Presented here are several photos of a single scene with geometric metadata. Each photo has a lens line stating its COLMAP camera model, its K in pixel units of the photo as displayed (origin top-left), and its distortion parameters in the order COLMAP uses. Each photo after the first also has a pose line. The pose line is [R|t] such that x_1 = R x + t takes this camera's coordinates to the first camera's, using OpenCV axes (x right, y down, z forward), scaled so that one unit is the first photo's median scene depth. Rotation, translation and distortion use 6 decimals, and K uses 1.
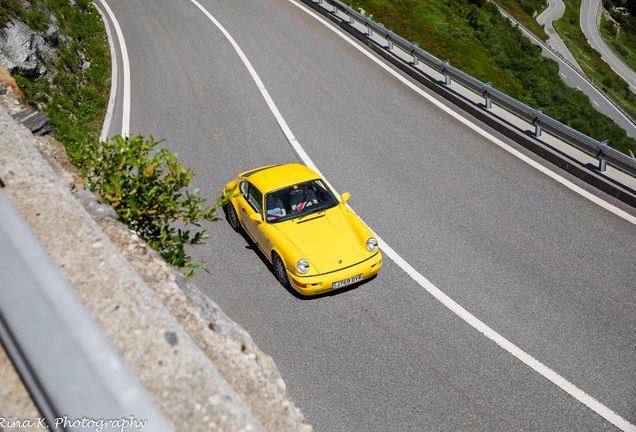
lens RADIAL K [[780.4, 0, 300.6], [0, 780.4, 225.5], [0, 0, 1]] dist [0.113632, 0.040693]
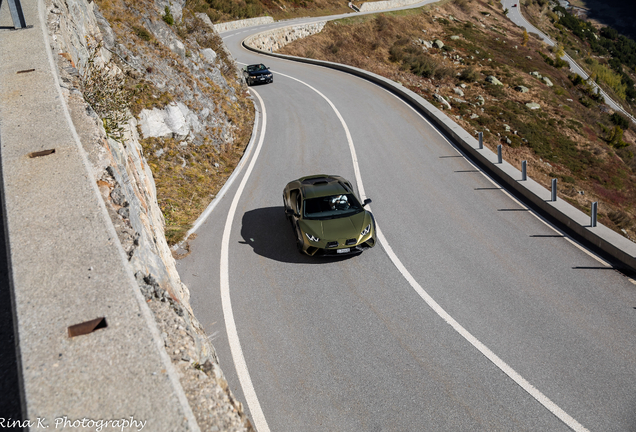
lens RADIAL K [[780.4, 0, 300.6], [0, 780.4, 225.5], [0, 0, 1]] dist [0.113632, 0.040693]
pose [[0.970366, 0.082612, -0.227081, 0.153429], [-0.116232, 0.983462, -0.138898, 0.103671], [0.211851, 0.161175, 0.963920, -0.183501]]
